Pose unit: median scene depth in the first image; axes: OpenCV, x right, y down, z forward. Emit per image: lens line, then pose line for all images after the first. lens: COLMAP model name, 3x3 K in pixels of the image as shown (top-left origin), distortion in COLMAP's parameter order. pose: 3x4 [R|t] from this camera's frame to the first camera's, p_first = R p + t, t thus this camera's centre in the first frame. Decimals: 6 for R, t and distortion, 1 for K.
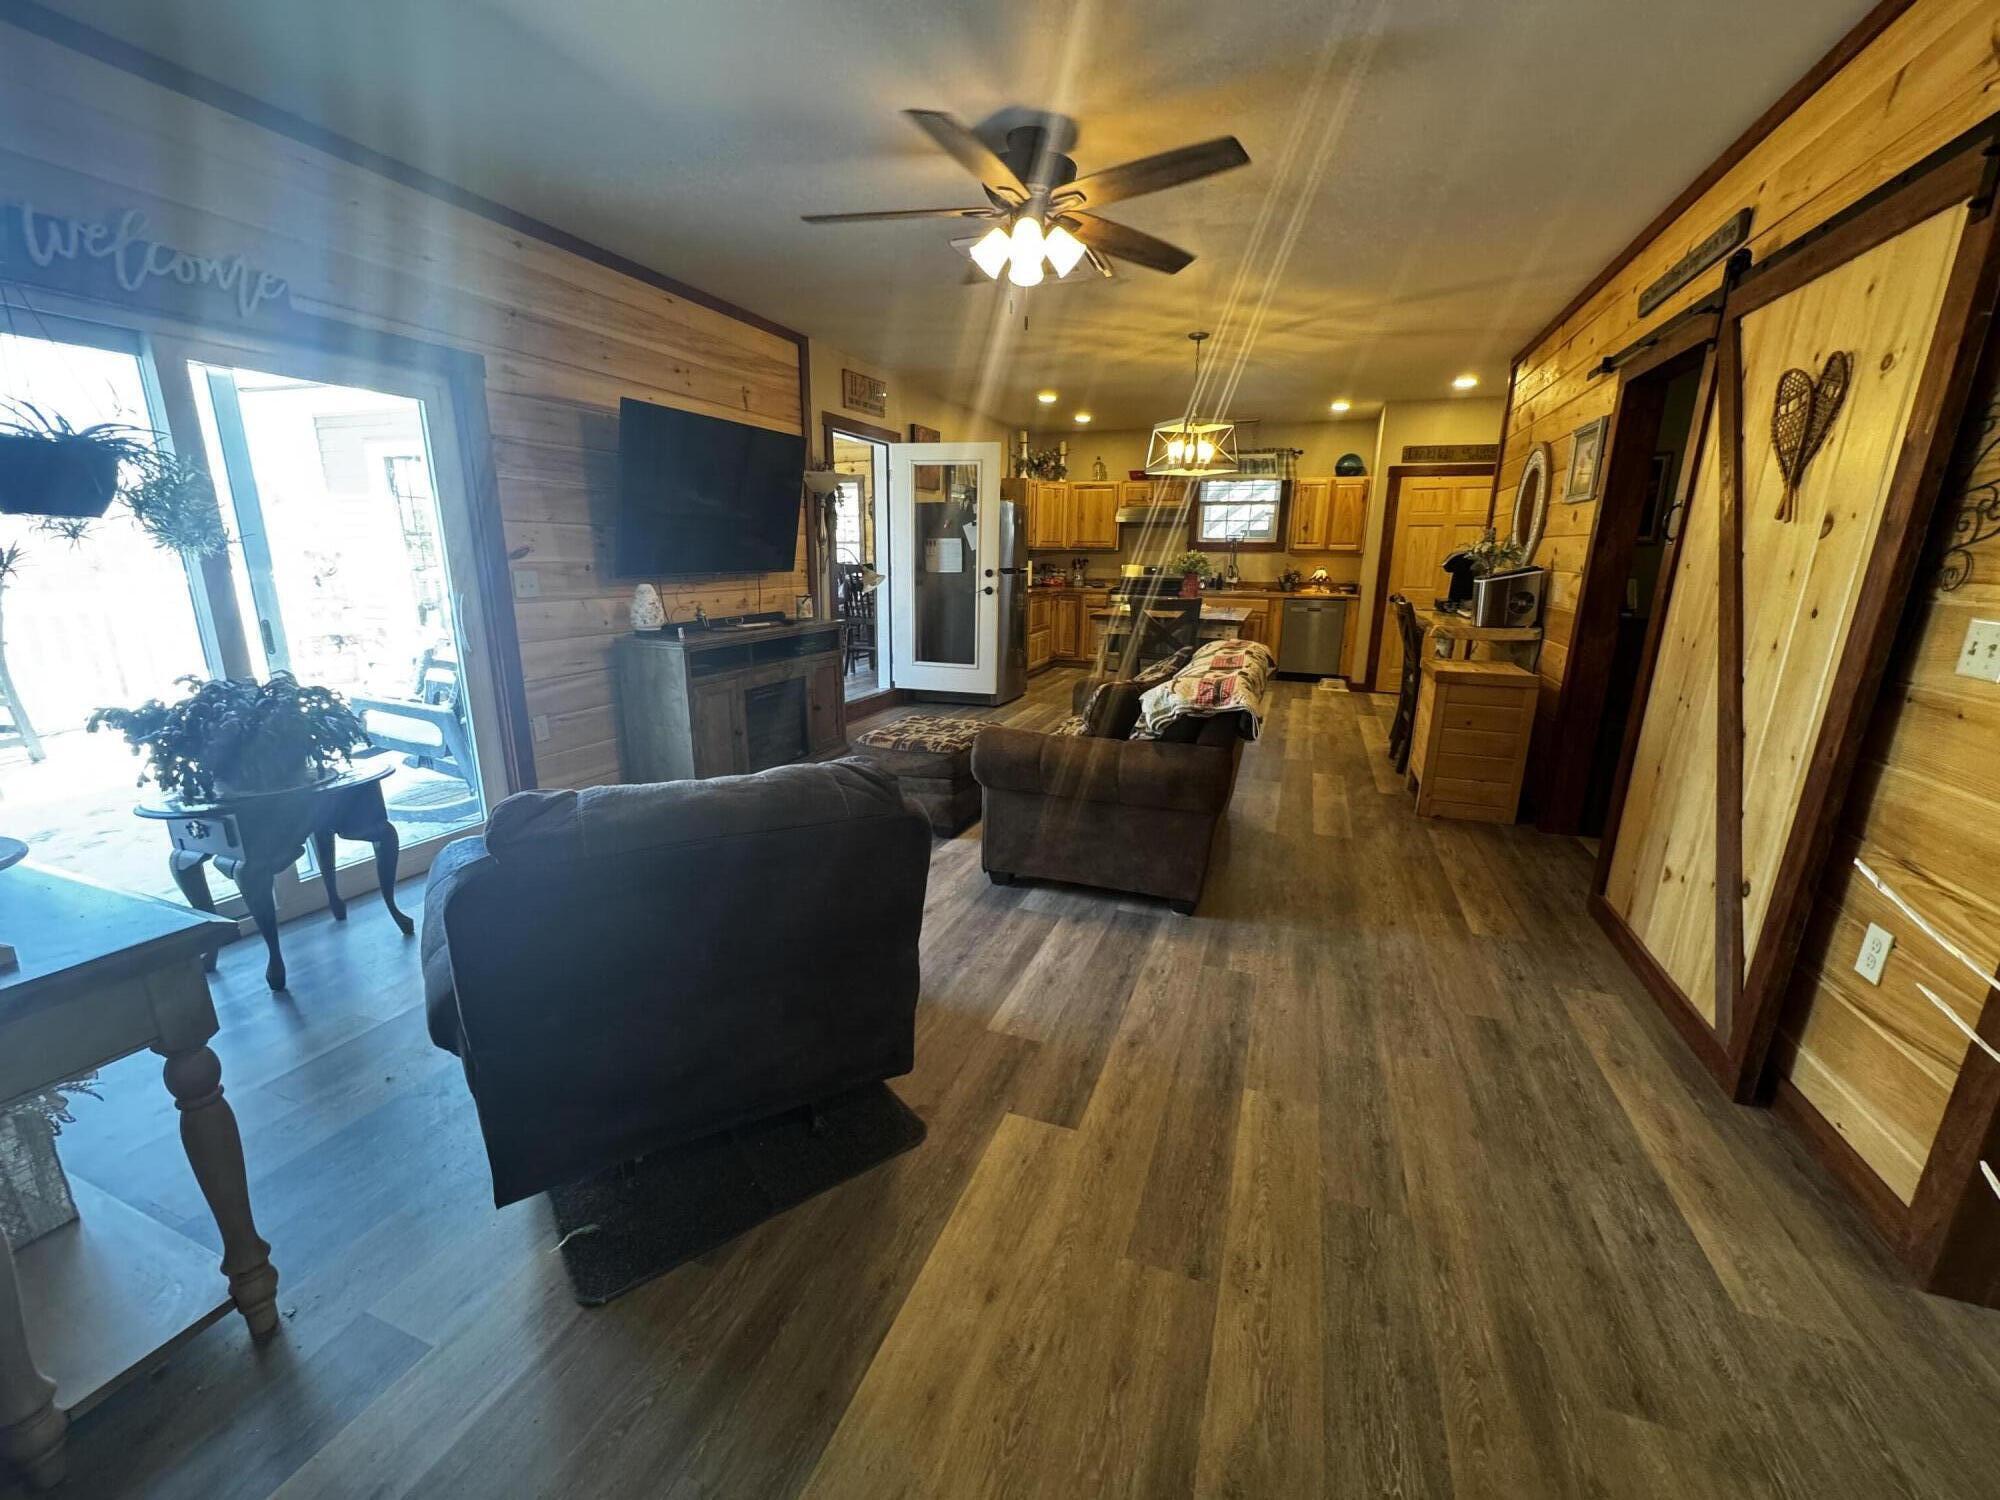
lens RADIAL K [[796.4, 0, 996.0], [0, 796.4, 749.8], [0, 0, 1]] dist [-0.000073, -0.000381]
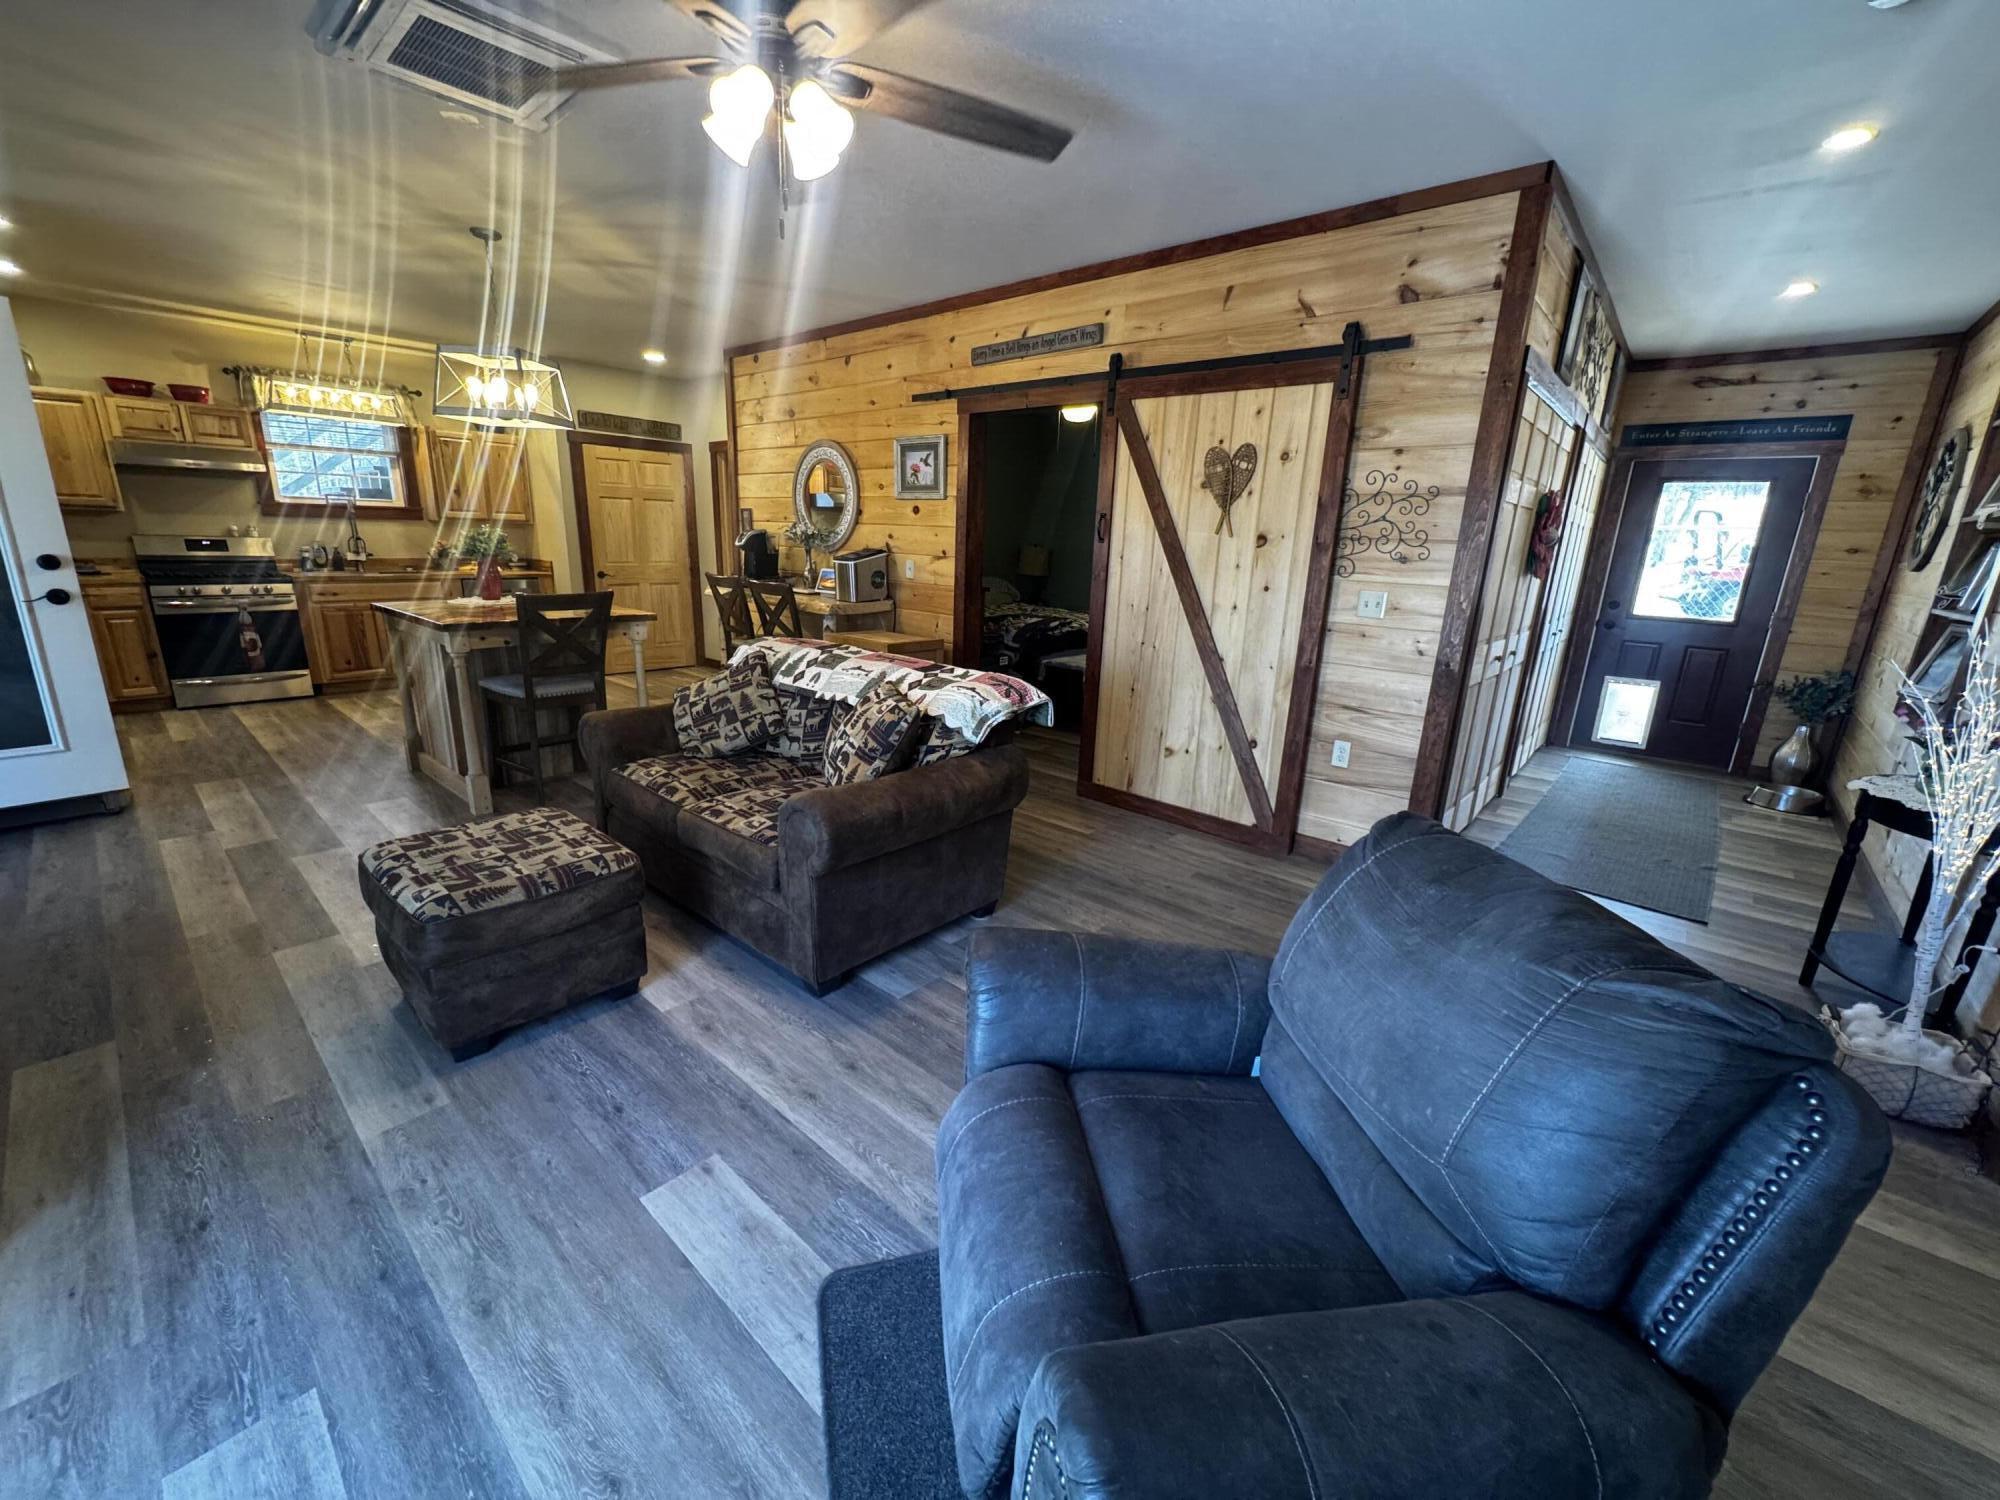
lens RADIAL K [[796.4, 0, 992.9], [0, 796.4, 750.8], [0, 0, 1]] dist [-0.000073, -0.000381]
pose [[0.360195, -0.243677, 0.900489, -0.631324], [0.197445, 0.963327, 0.181703, -0.179031], [-0.911743, 0.112349, 0.395099, 0.591601]]
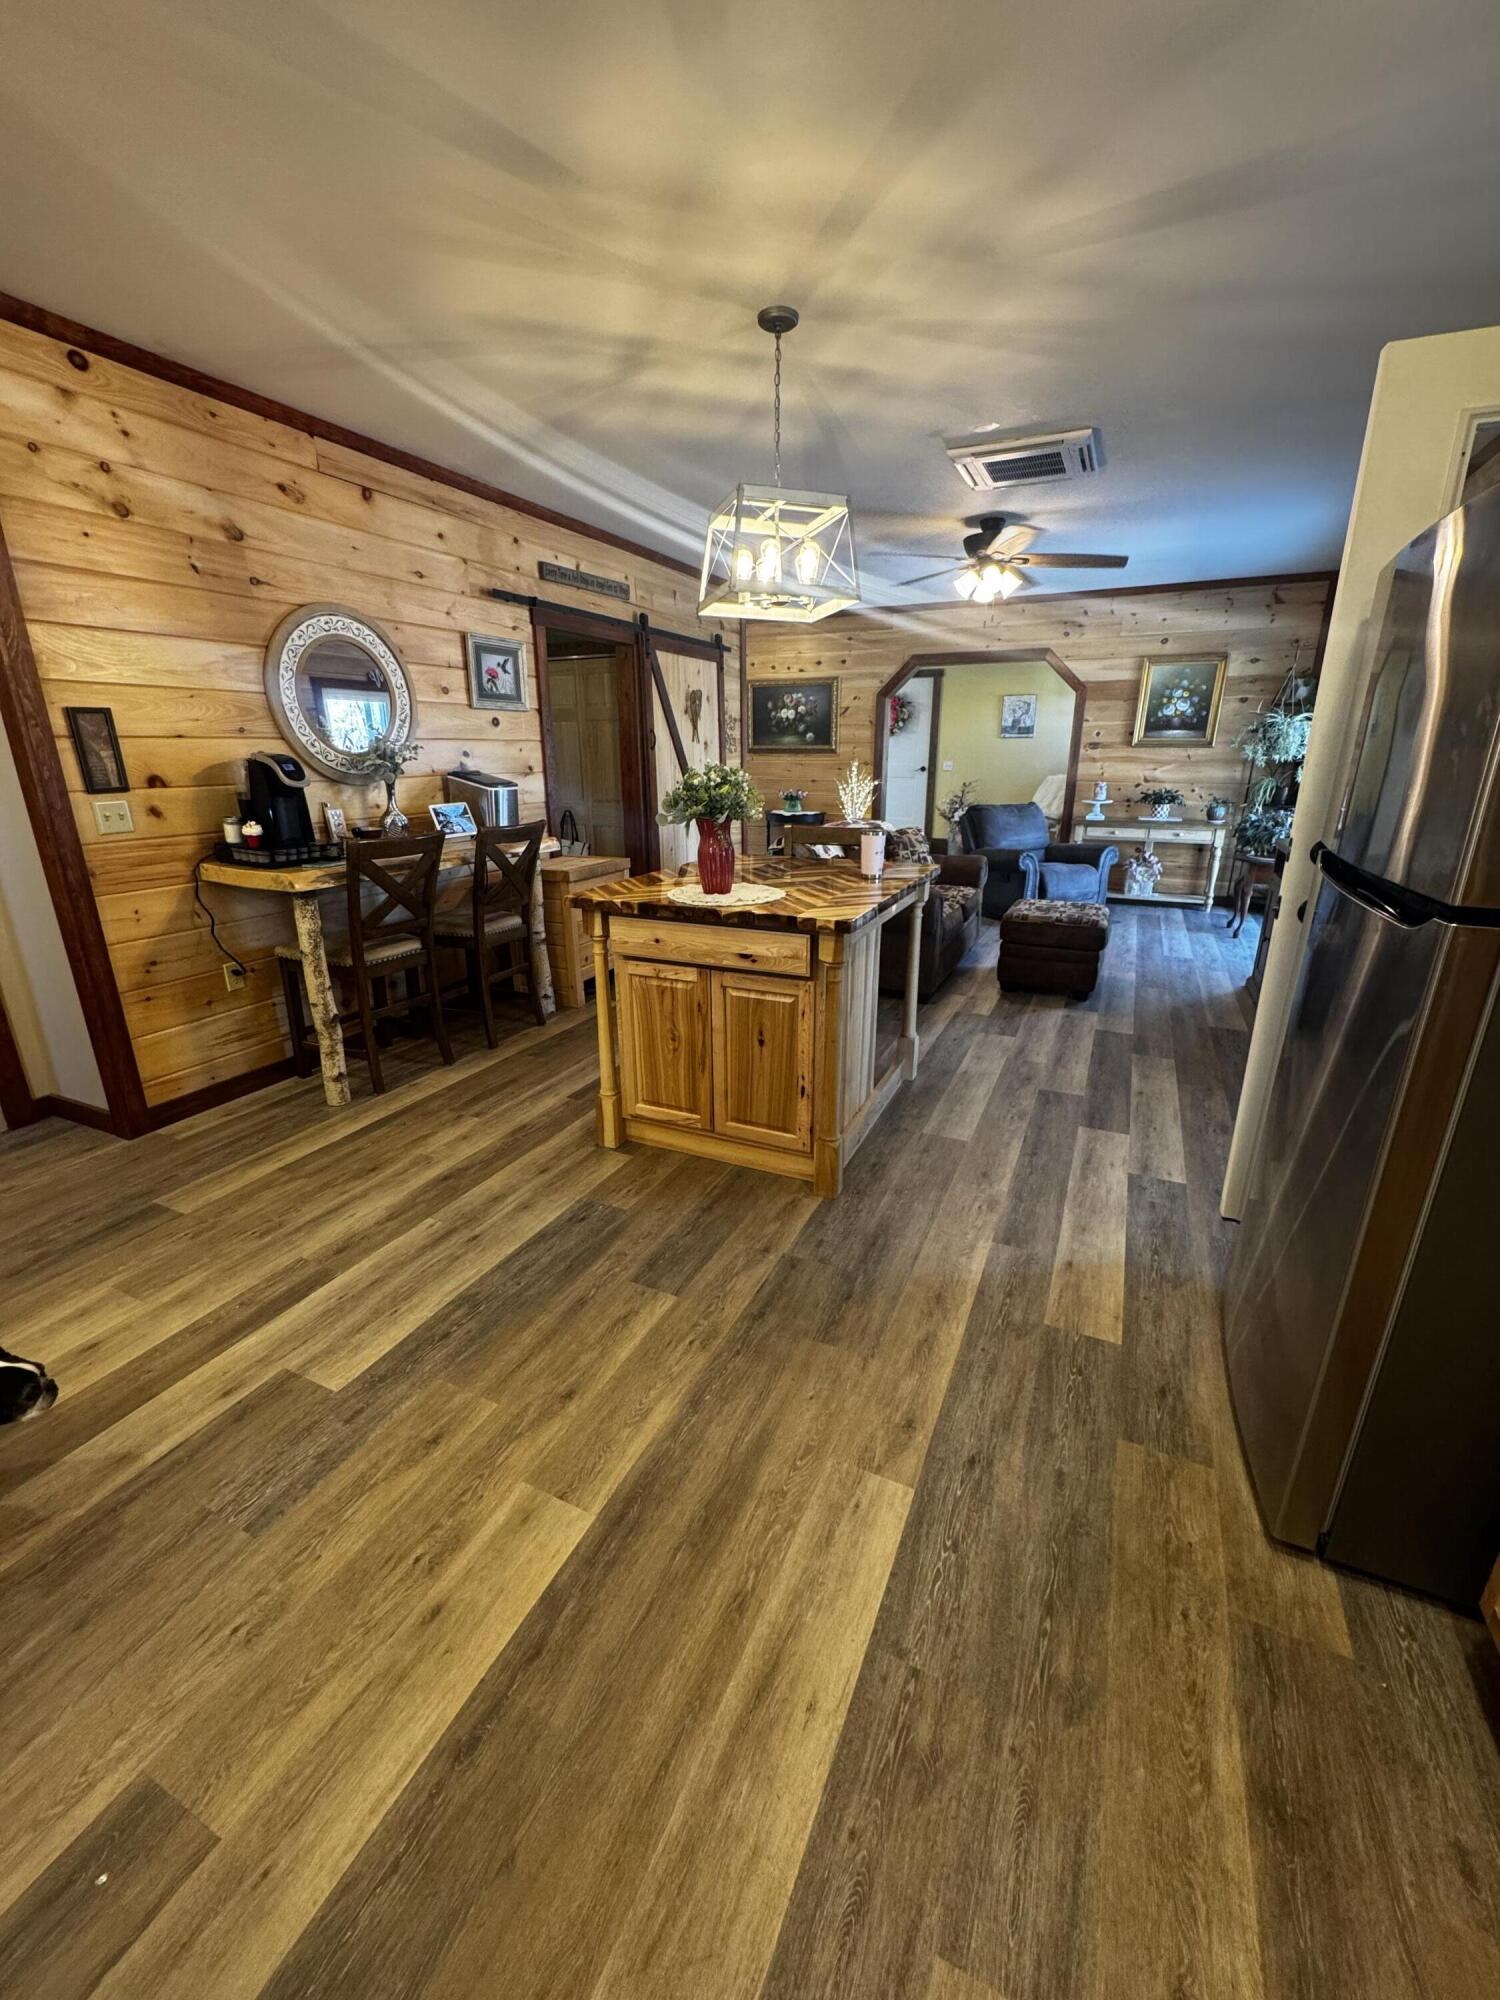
lens RADIAL K [[796.4, 0, 741.1], [0, 796.4, 996.2], [0, 0, 1]] dist [-0.000073, -0.000381]
pose [[-0.995997, -0.038559, 0.080648, 0.388819], [0.009341, 0.852352, 0.522885, -0.745816], [-0.088902, 0.521545, -0.848580, 2.888945]]
